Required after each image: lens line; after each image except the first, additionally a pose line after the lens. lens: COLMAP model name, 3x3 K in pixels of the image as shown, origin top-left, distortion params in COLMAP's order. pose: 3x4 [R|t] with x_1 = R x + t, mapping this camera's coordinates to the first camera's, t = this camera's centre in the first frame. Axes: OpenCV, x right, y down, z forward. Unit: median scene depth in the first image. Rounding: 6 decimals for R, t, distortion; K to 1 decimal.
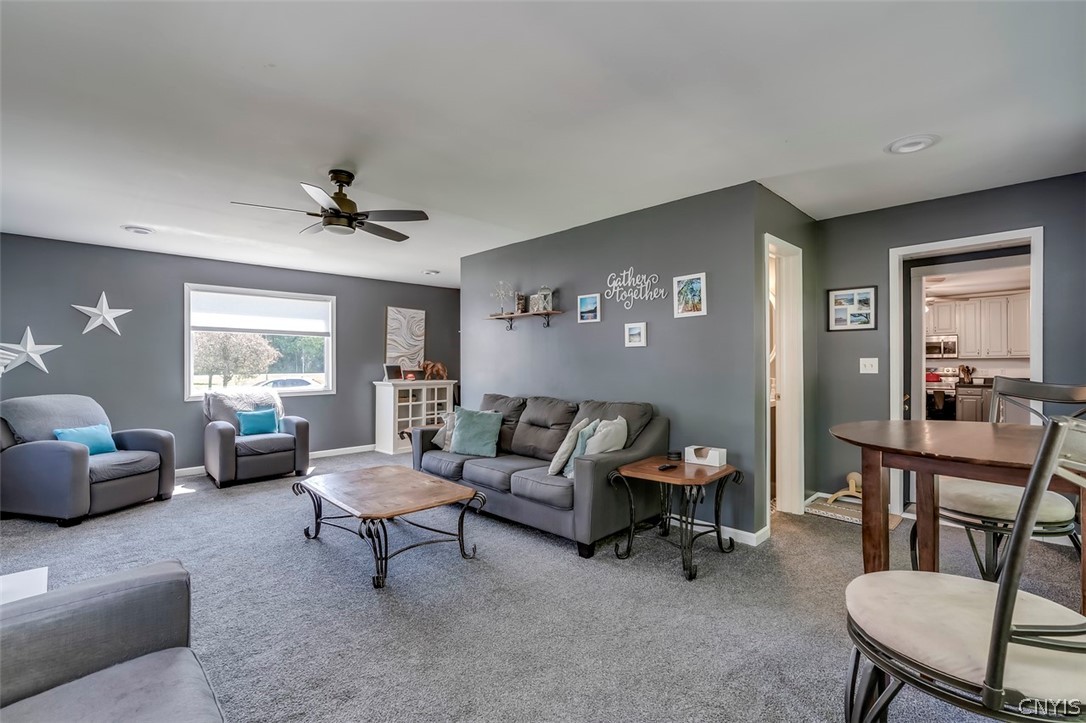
lens RADIAL K [[498.2, 0, 538.2], [0, 498.2, 351.9], [0, 0, 1]] dist [-0.011432, 0.003244]
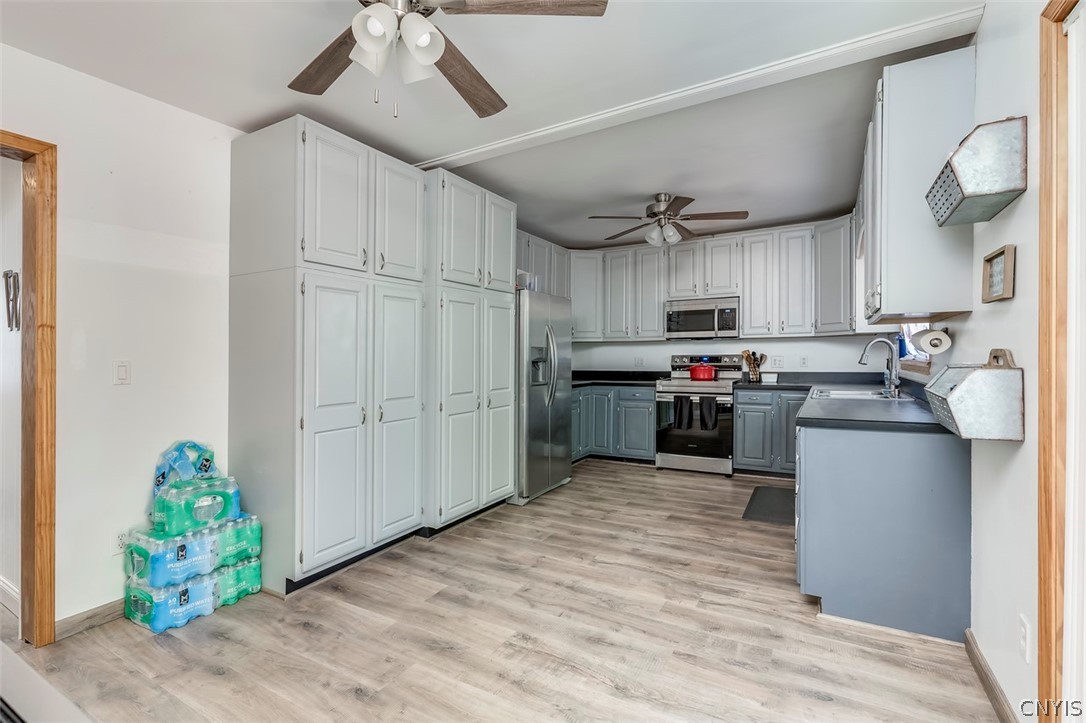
lens RADIAL K [[498.2, 0, 532.8], [0, 498.2, 307.3], [0, 0, 1]] dist [-0.011432, 0.003244]
pose [[0.966189, 0.028558, 0.256248, 0.472631], [-0.011504, 0.997632, -0.067806, 0.019384], [-0.257577, 0.062565, 0.964230, 0.508461]]
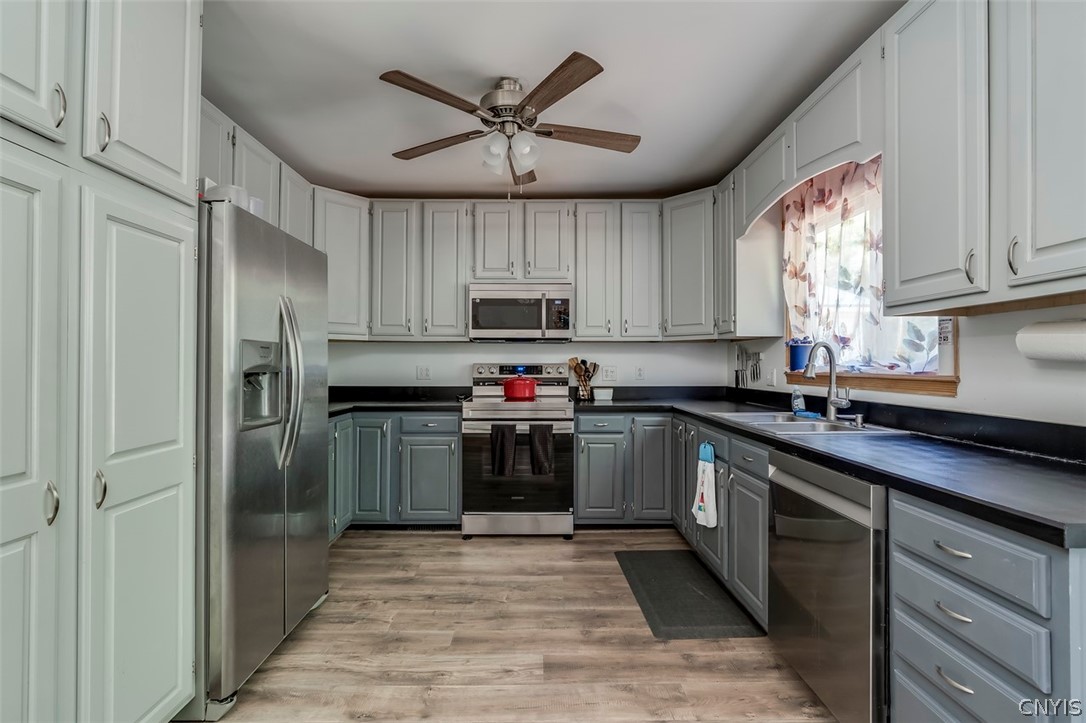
lens RADIAL K [[498.2, 0, 534.0], [0, 498.2, 368.6], [0, 0, 1]] dist [-0.011432, 0.003244]
pose [[0.694845, 0.005753, 0.719137, 0.529407], [-0.032562, 0.999194, 0.023470, 0.027810], [-0.718422, -0.039725, 0.694472, 0.735507]]
